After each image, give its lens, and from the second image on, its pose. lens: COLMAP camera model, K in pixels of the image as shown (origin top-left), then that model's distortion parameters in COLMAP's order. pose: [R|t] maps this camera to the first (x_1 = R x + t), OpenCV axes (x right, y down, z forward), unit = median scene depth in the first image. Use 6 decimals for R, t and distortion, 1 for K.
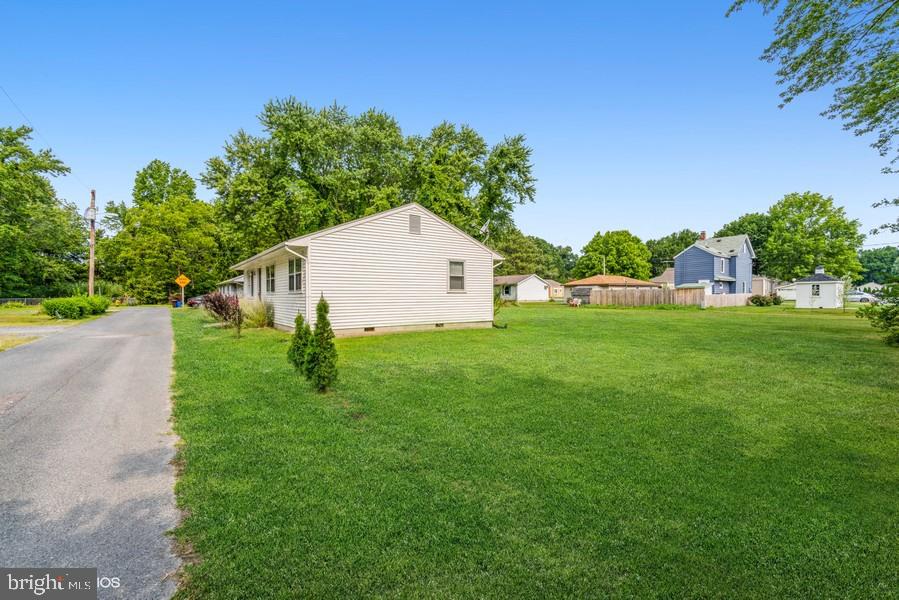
lens RADIAL K [[383.8, 0, 444.6], [0, 383.8, 296.8], [0, 0, 1]] dist [-0.004032, -0.000084]
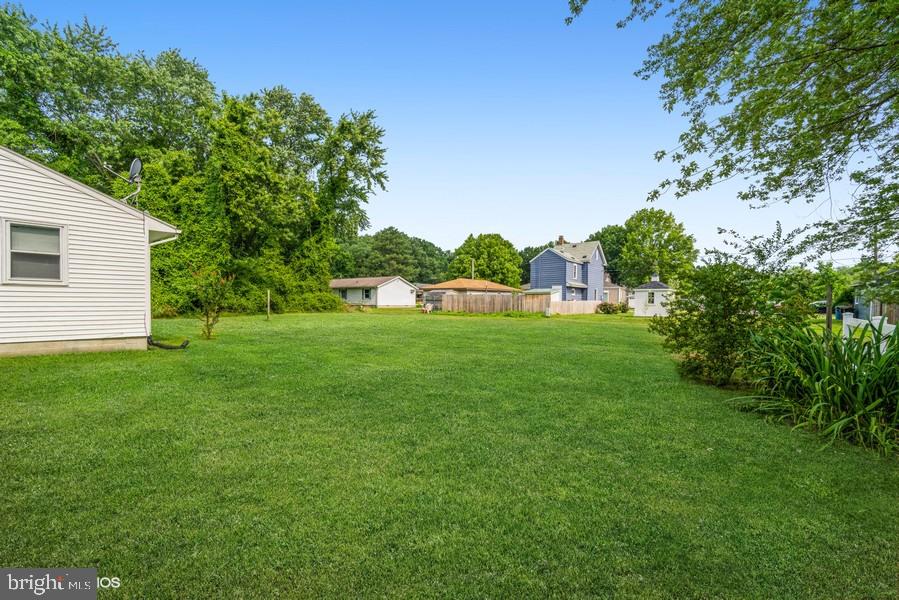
lens RADIAL K [[383.8, 0, 457.2], [0, 383.8, 300.5], [0, 0, 1]] dist [-0.004032, -0.000084]
pose [[0.966416, 0.015765, 0.256498, 0.171236], [-0.014480, 0.999871, -0.006900, 0.002082], [-0.256573, 0.002955, 0.966520, 0.128713]]
